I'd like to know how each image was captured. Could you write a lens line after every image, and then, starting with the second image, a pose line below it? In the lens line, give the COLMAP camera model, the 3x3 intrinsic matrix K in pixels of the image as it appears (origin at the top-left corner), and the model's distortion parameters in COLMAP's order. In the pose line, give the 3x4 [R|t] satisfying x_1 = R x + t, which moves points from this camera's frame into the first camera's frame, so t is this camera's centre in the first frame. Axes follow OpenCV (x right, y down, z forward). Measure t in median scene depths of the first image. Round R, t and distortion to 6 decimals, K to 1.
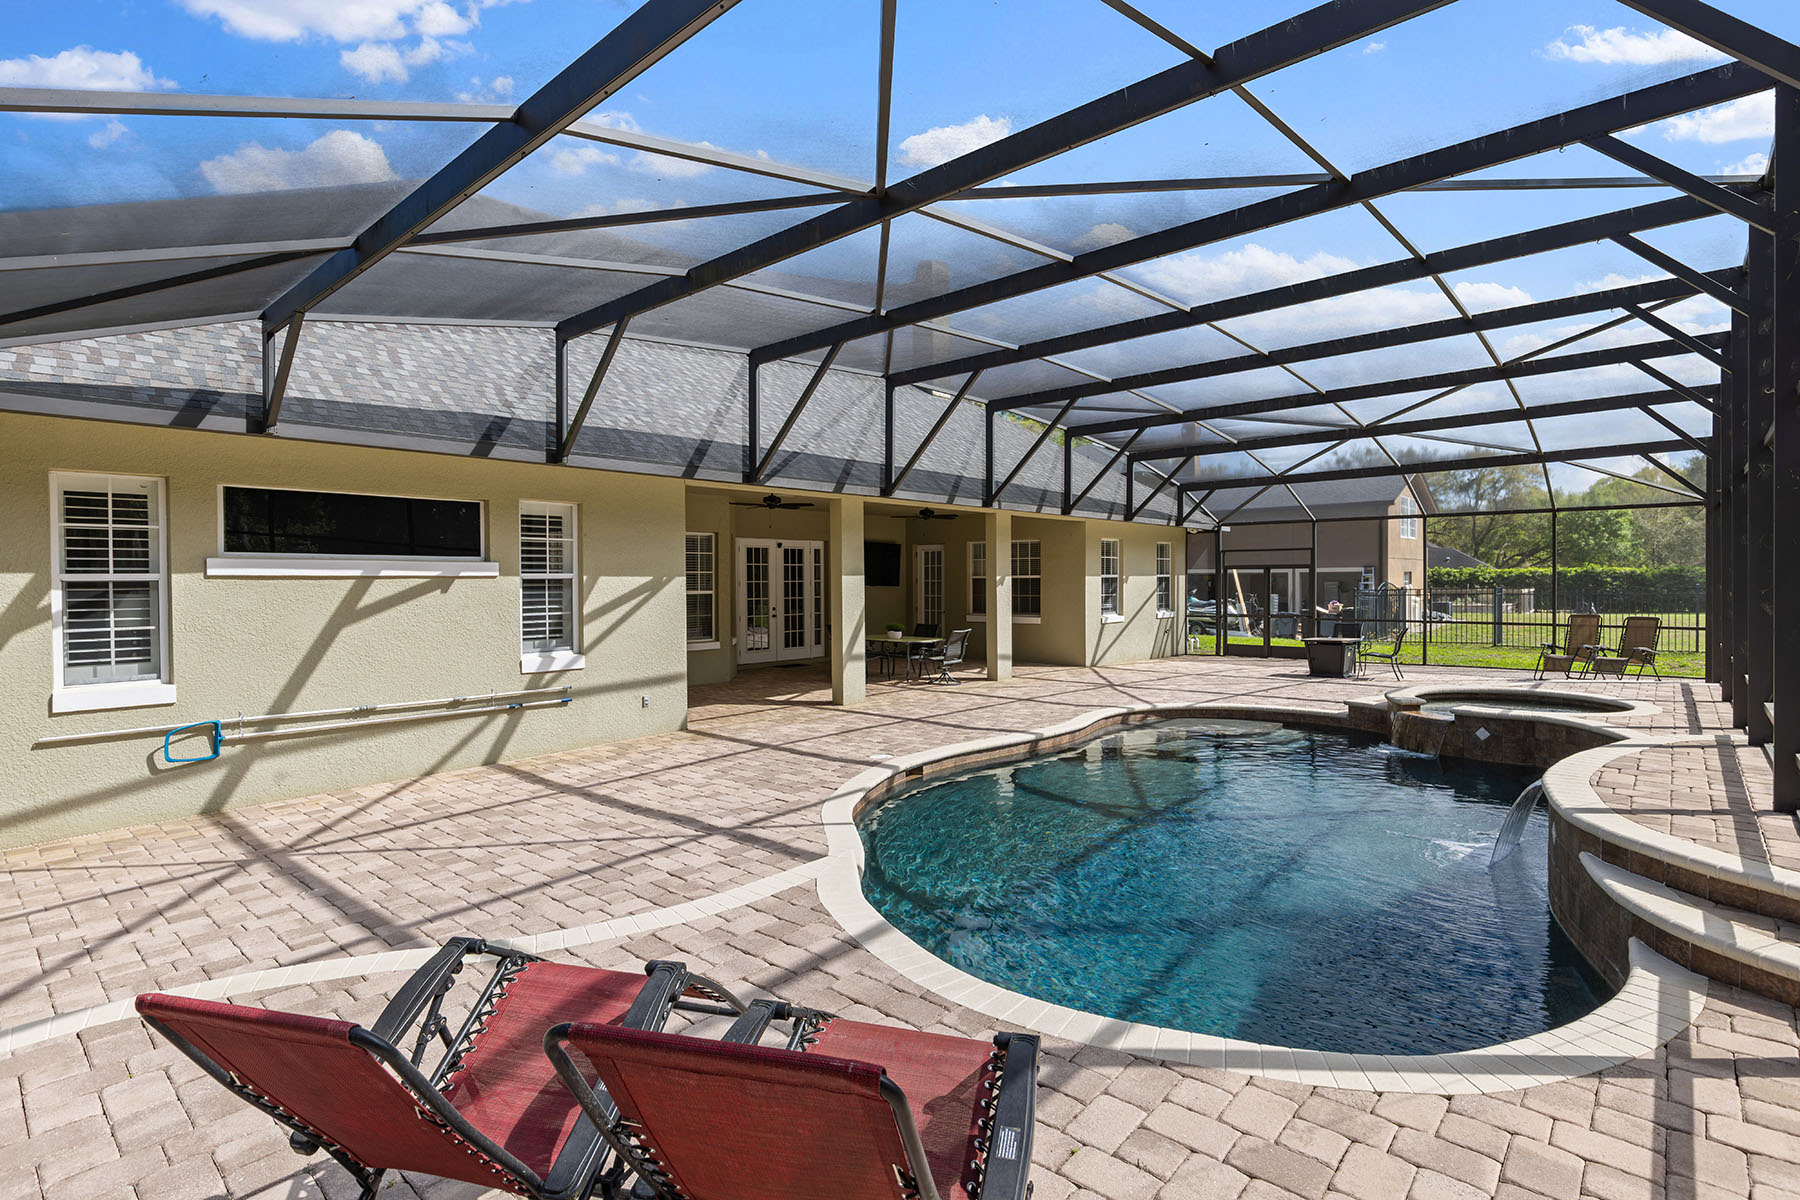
lens RADIAL K [[870.1, 0, 896.0], [0, 870.1, 594.9], [0, 0, 1]] dist [-0.002763, 0.000212]
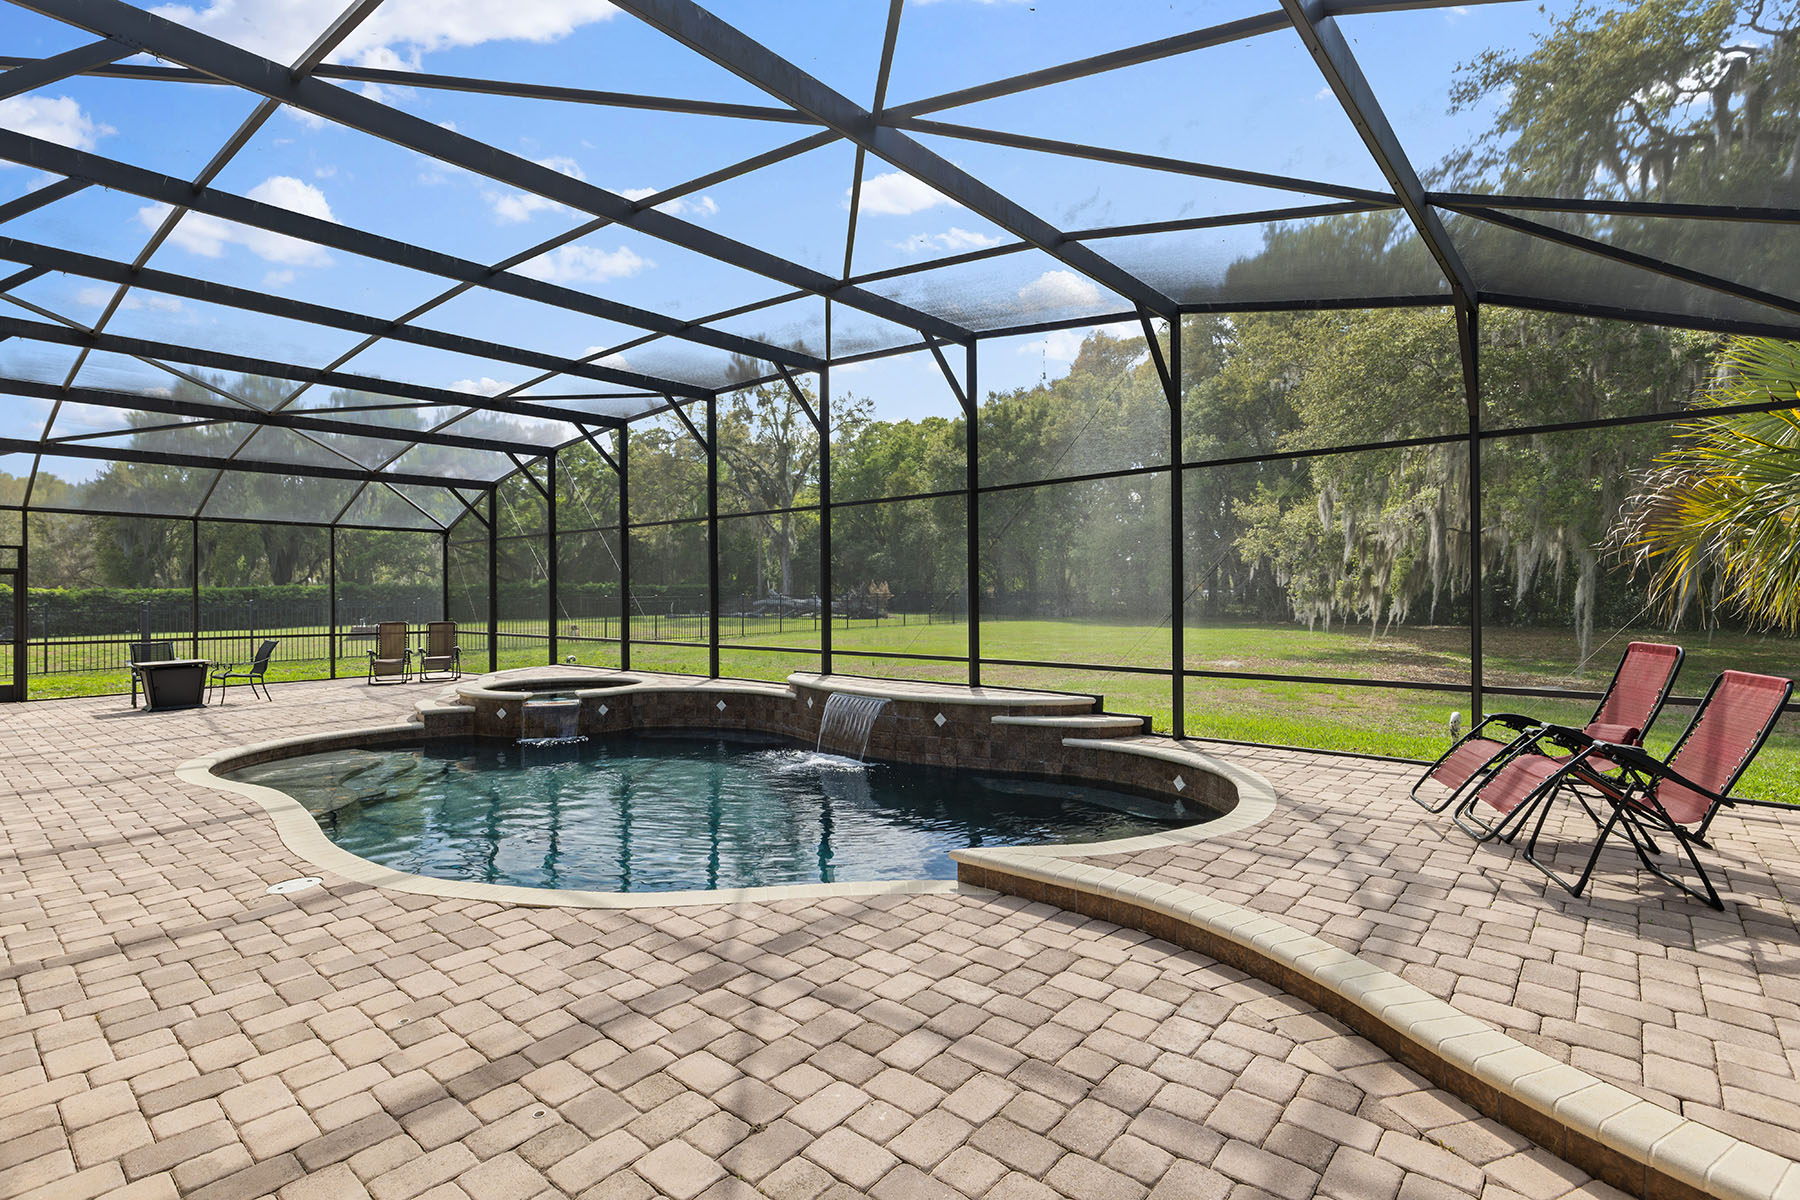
lens RADIAL K [[862.0, 0, 900.0], [0, 862.0, 600.0], [0, 0, 1]] dist [-0.001280, -0.000621]
pose [[-0.028196, 0.002024, 0.999600, -0.840694], [0.023641, 0.999720, -0.001358, 0.026949], [-0.999323, 0.023594, -0.028236, 0.951592]]
